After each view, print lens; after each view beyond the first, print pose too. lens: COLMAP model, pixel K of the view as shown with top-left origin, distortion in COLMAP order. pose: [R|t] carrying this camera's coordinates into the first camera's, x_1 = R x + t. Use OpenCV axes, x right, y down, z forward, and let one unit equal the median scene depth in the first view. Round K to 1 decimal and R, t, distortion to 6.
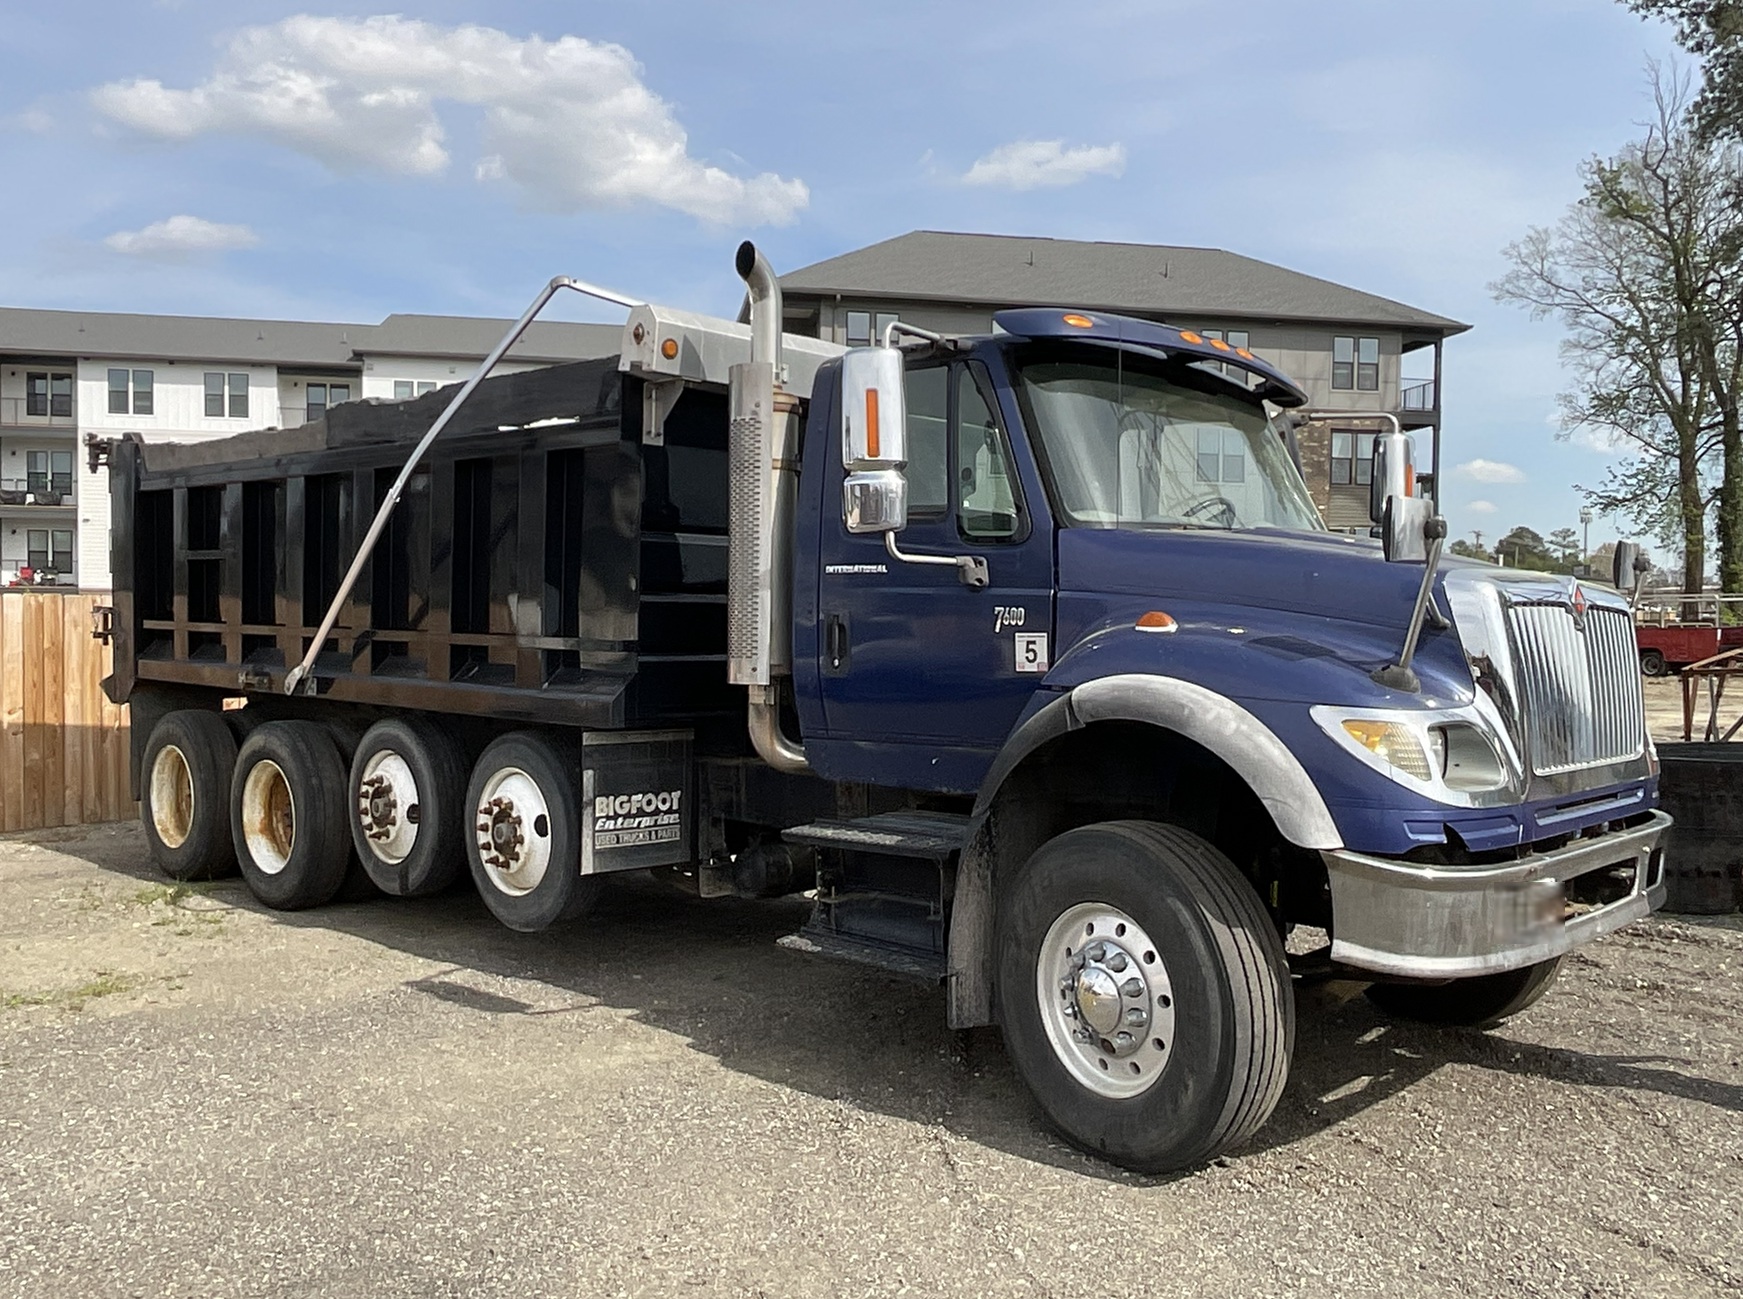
lens RADIAL K [[1454.6, 0, 871.2], [0, 1454.6, 647.1], [0, 0, 1]] dist [-0.002868, -0.009148]
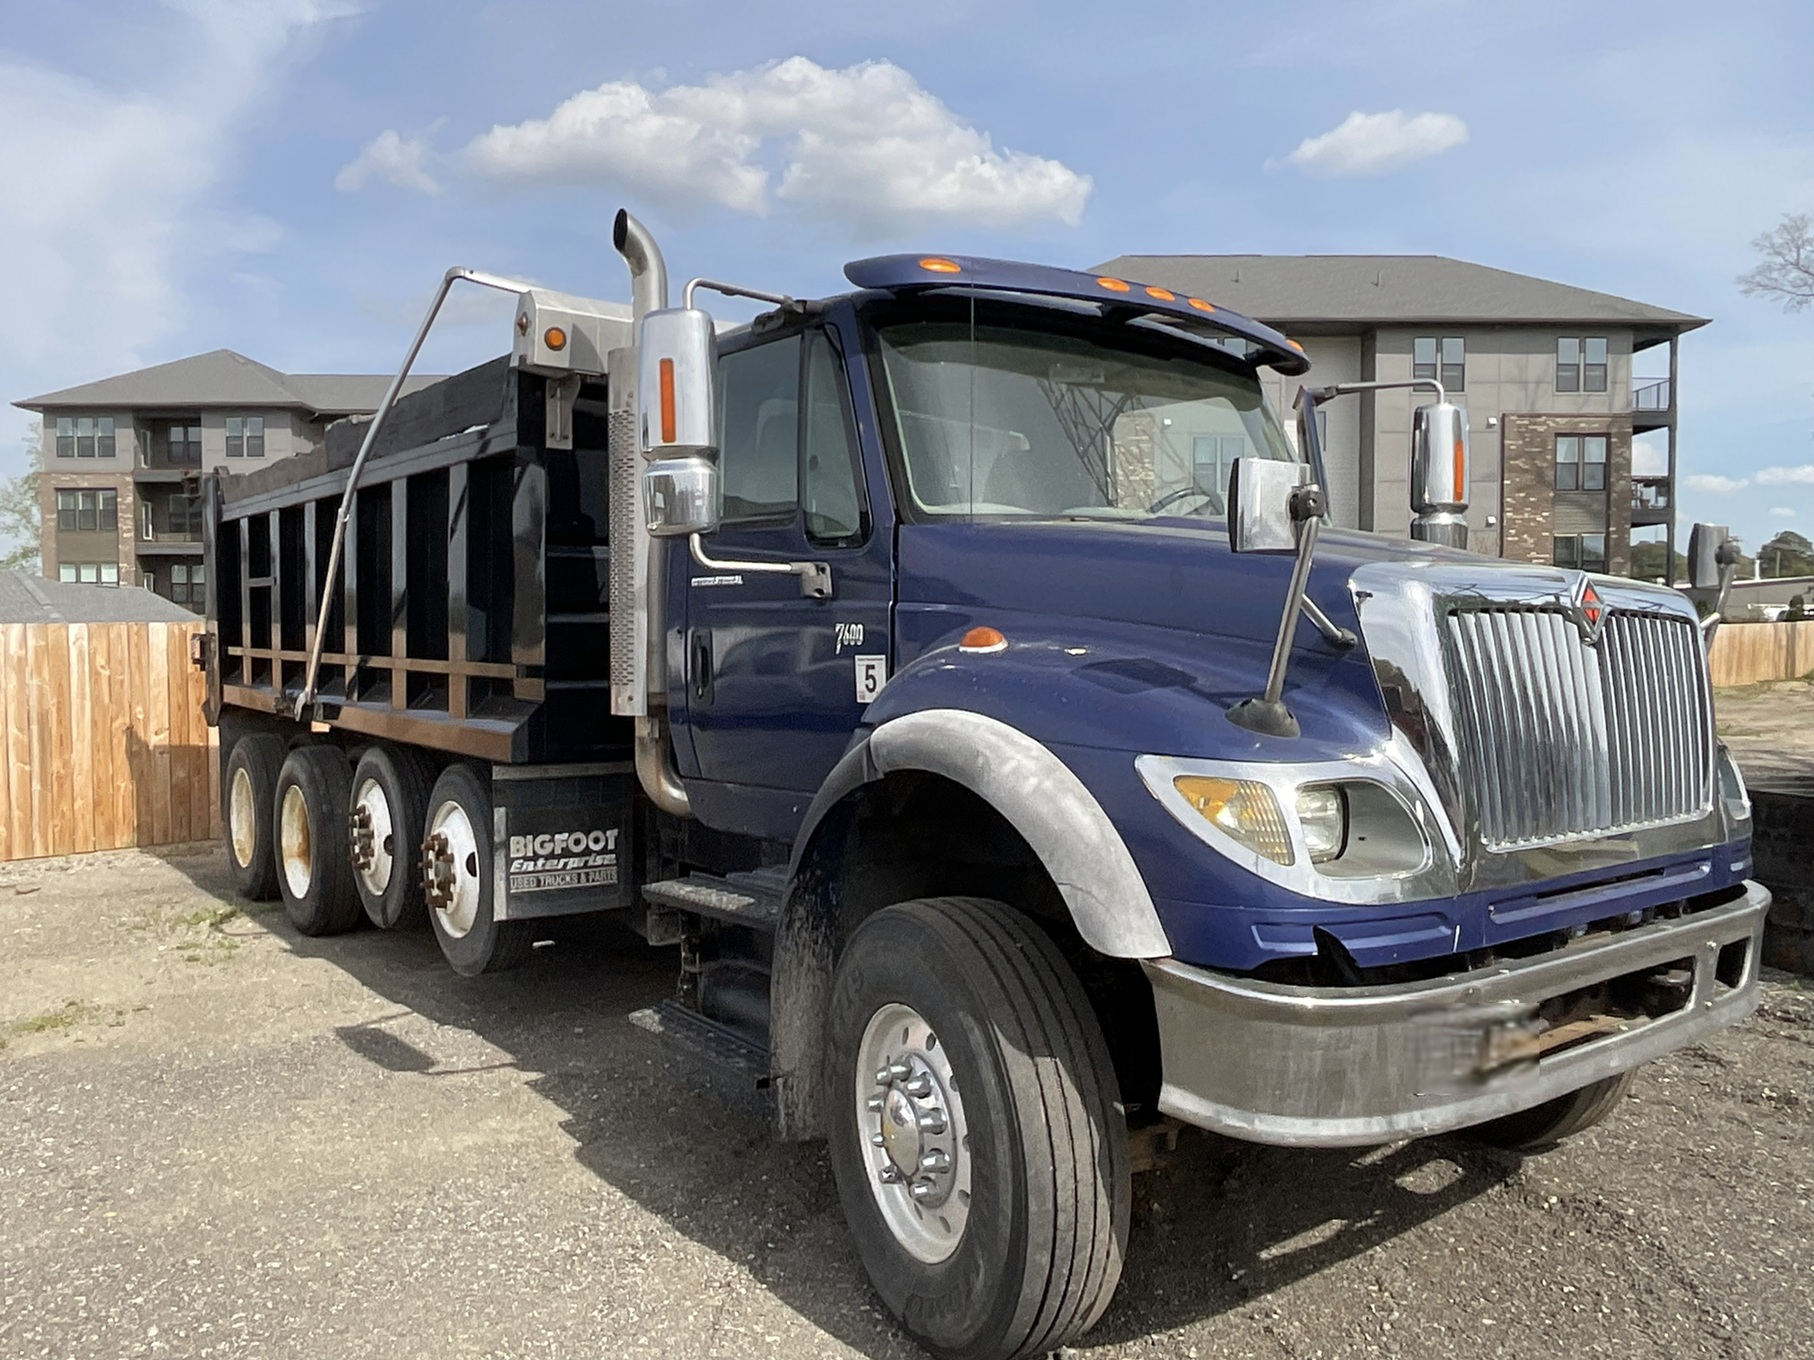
lens RADIAL K [[1327.8, 0, 908.3], [0, 1327.8, 669.8], [0, 0, 1]] dist [-0.014189, 0.006208]
pose [[0.983994, -0.007261, -0.178053, 0.235617], [0.008416, 0.999948, 0.005735, -0.005111], [0.178002, -0.007142, 0.984004, 0.255350]]
